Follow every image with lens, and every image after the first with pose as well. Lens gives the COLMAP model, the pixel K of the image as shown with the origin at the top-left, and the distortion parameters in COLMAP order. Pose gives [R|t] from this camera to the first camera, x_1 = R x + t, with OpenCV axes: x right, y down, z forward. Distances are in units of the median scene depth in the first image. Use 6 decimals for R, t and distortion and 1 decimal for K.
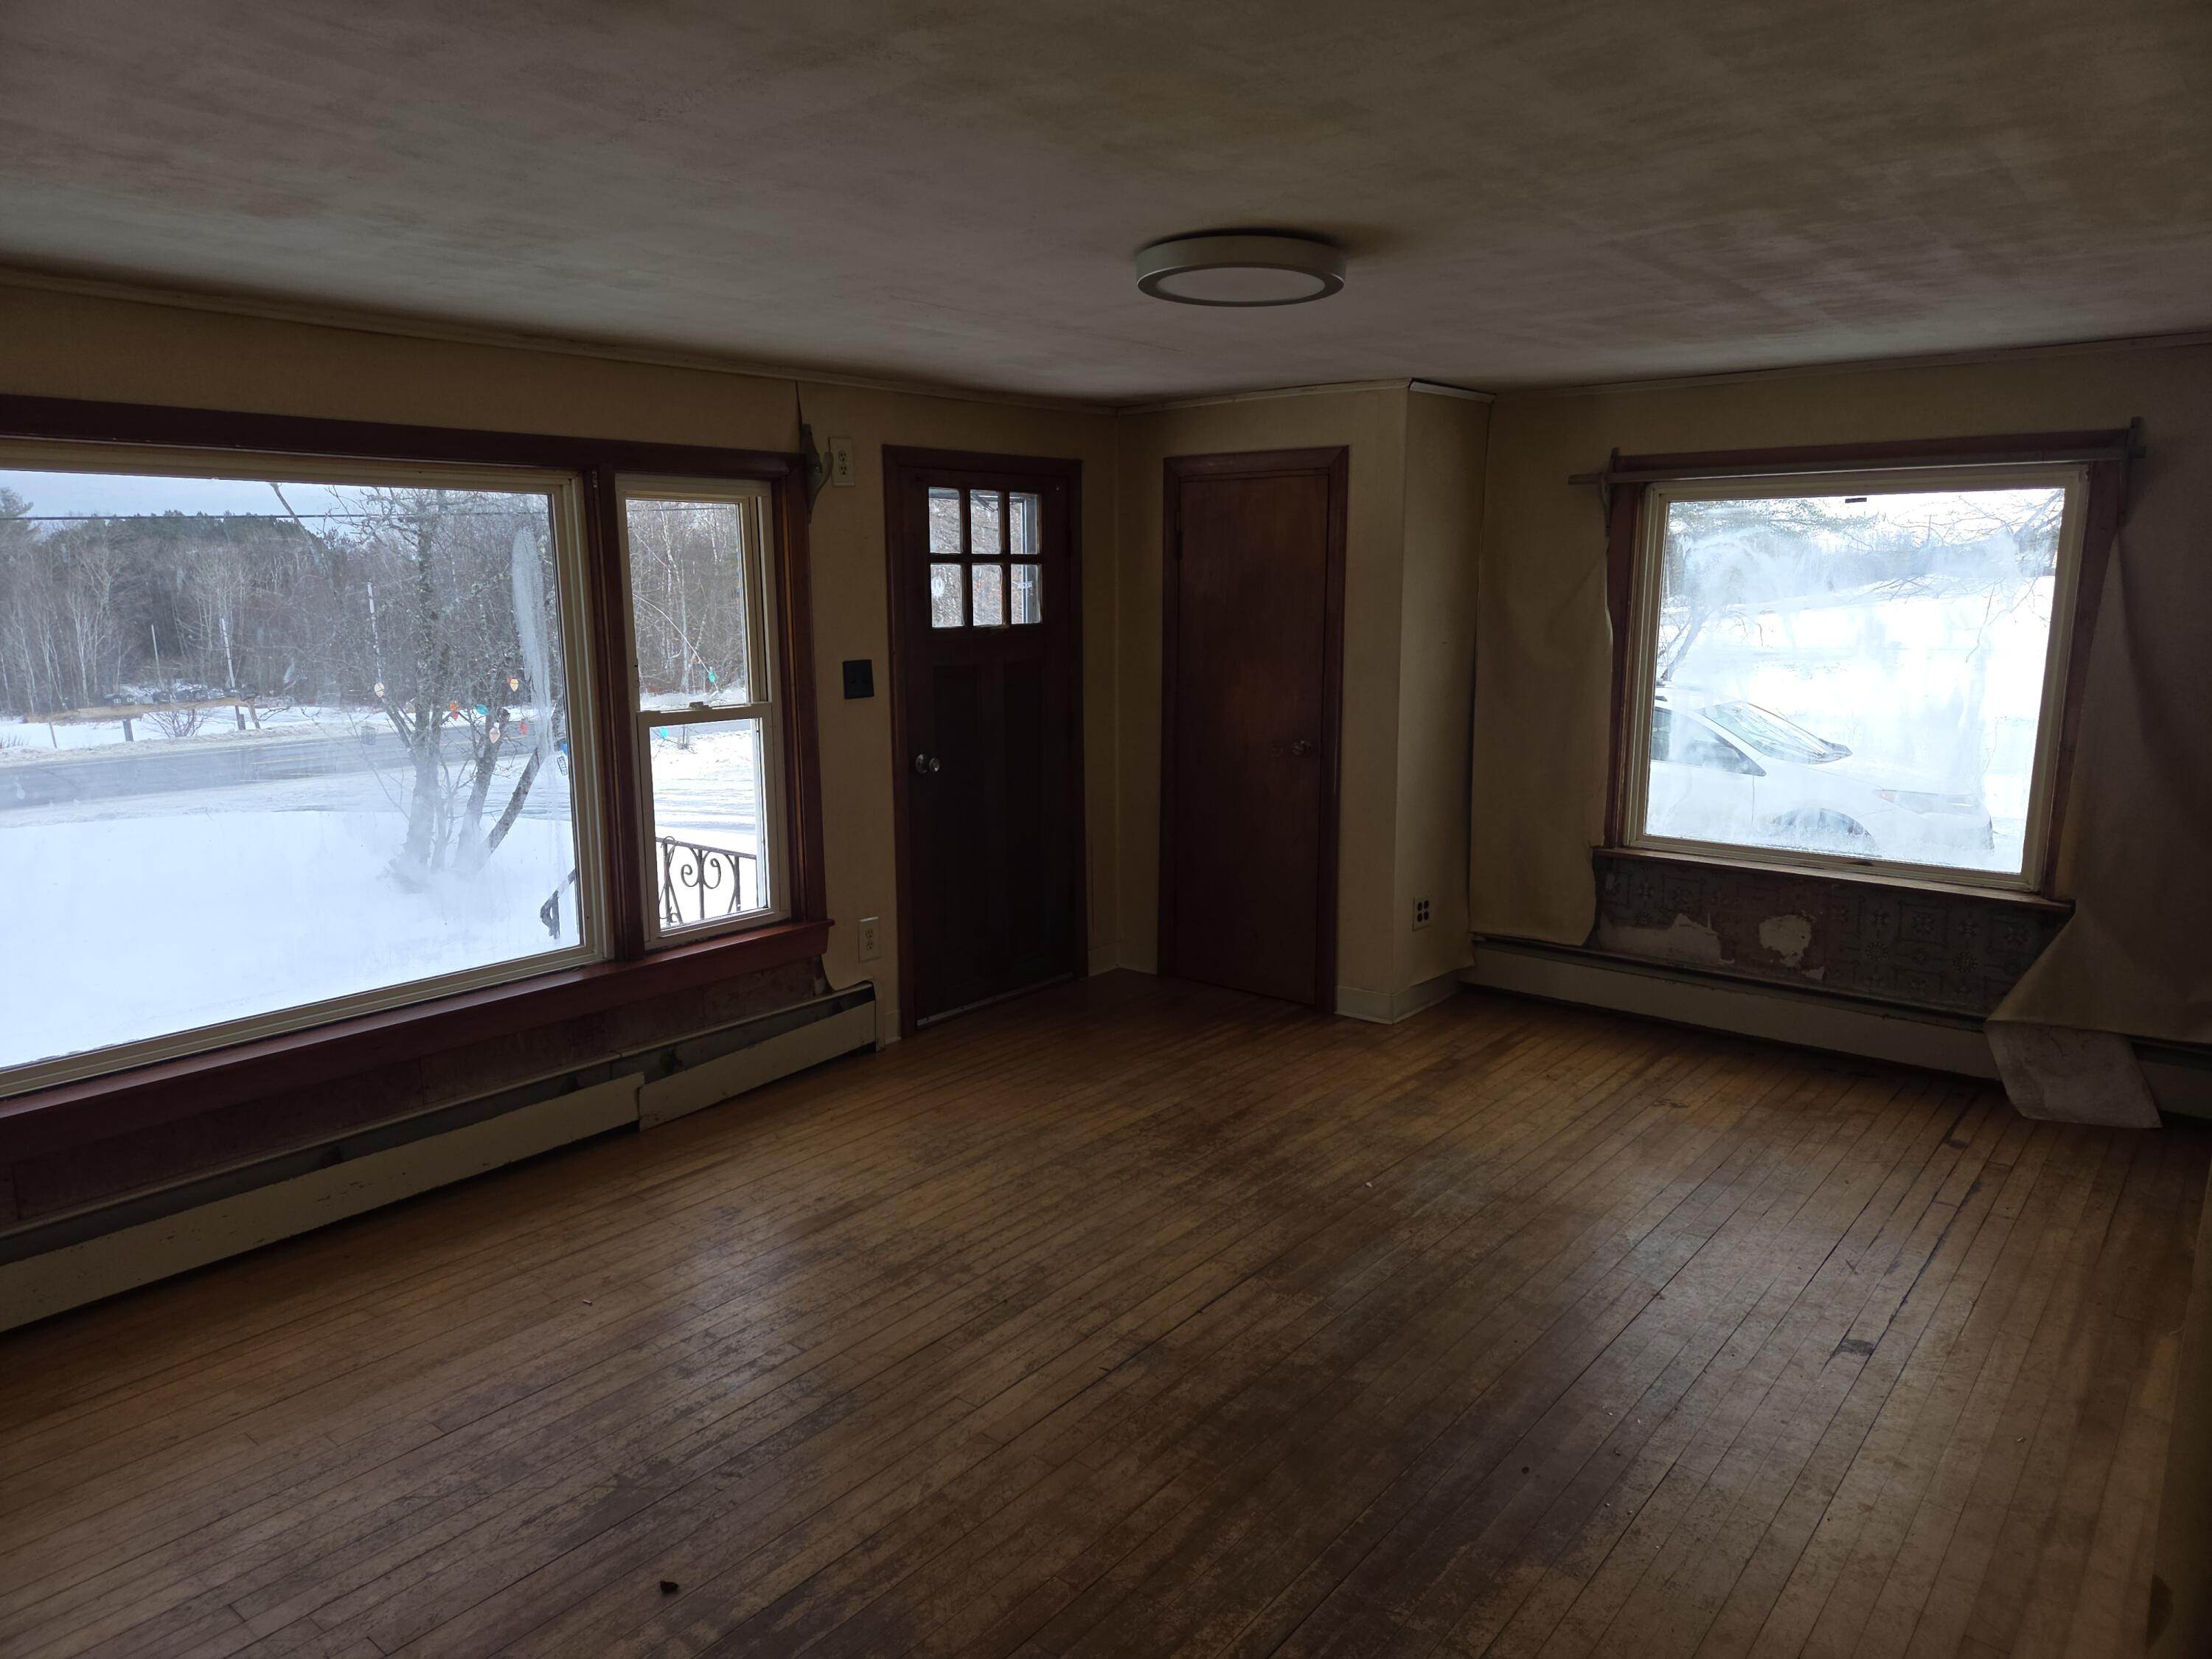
lens RADIAL K [[1455.5, 0, 1090.5], [0, 1455.5, 833.0], [0, 0, 1]] dist [0.073268, -0.060536]
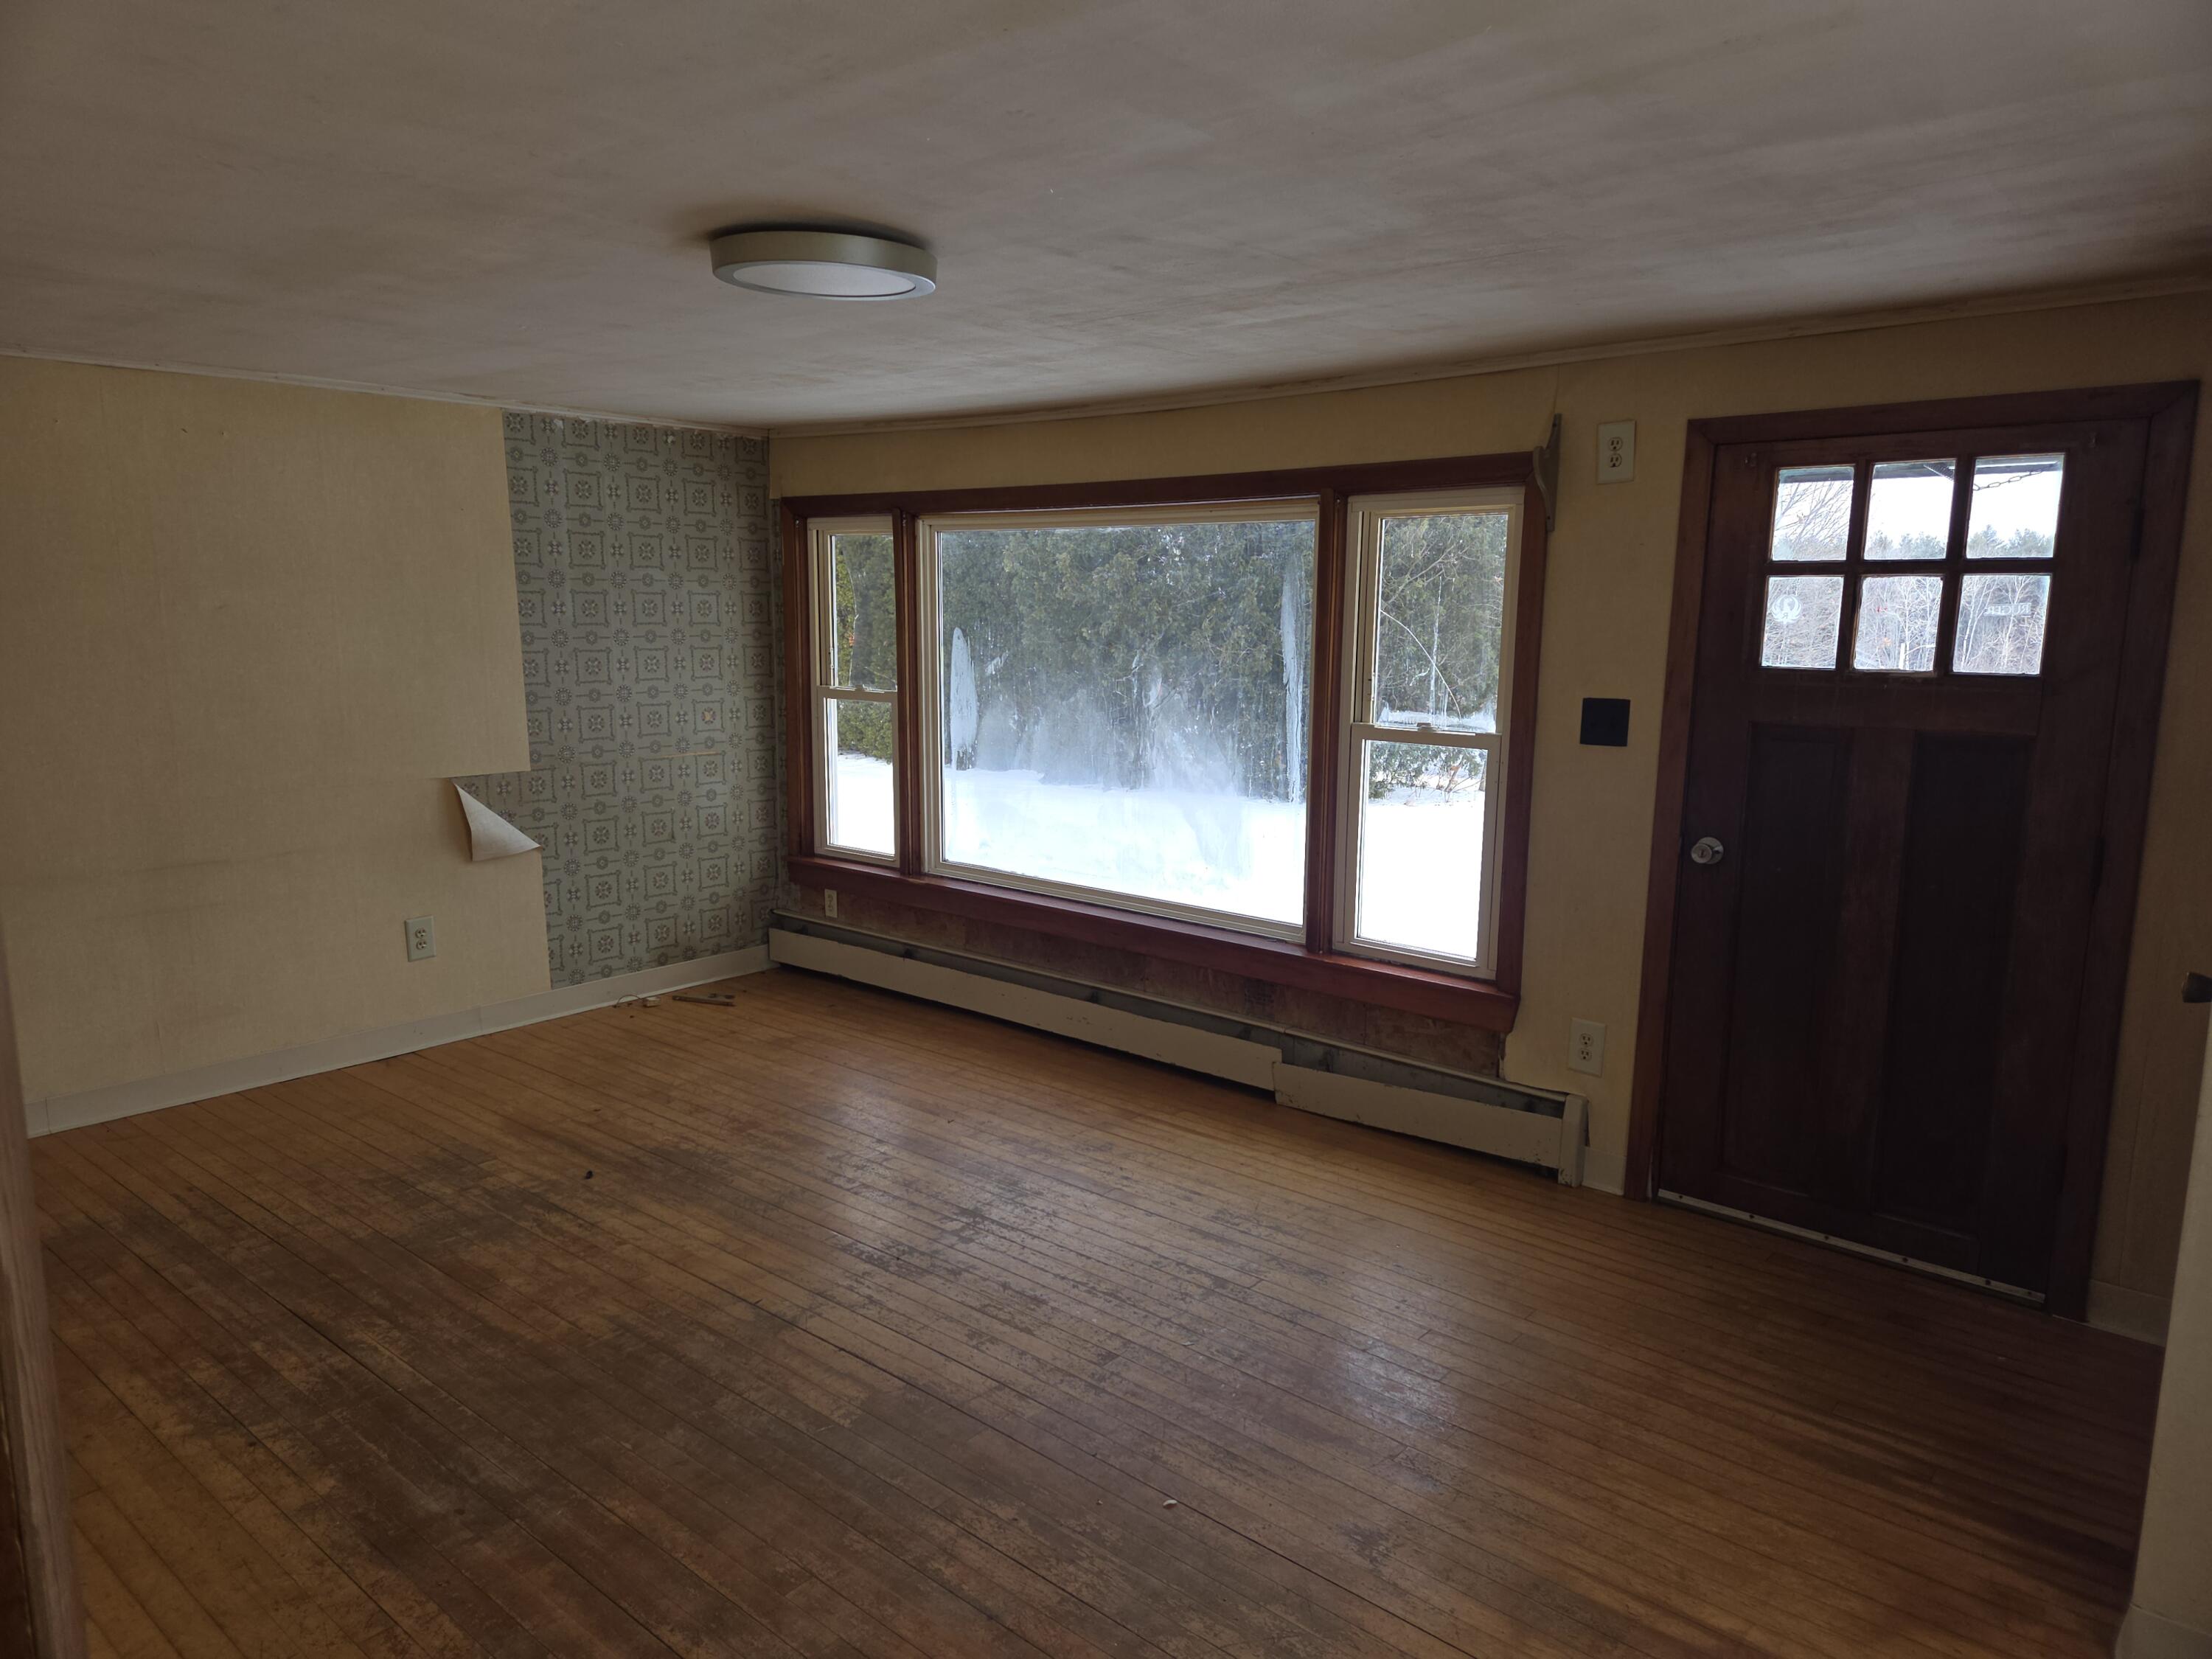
lens RADIAL K [[1455.5, 0, 1090.1], [0, 1455.5, 825.2], [0, 0, 1]] dist [0.073268, -0.060536]
pose [[-0.016719, 0.163073, -0.986472, 0.653143], [-0.182025, 0.969627, 0.163373, -0.132053], [0.983152, 0.182294, 0.013472, 0.731658]]
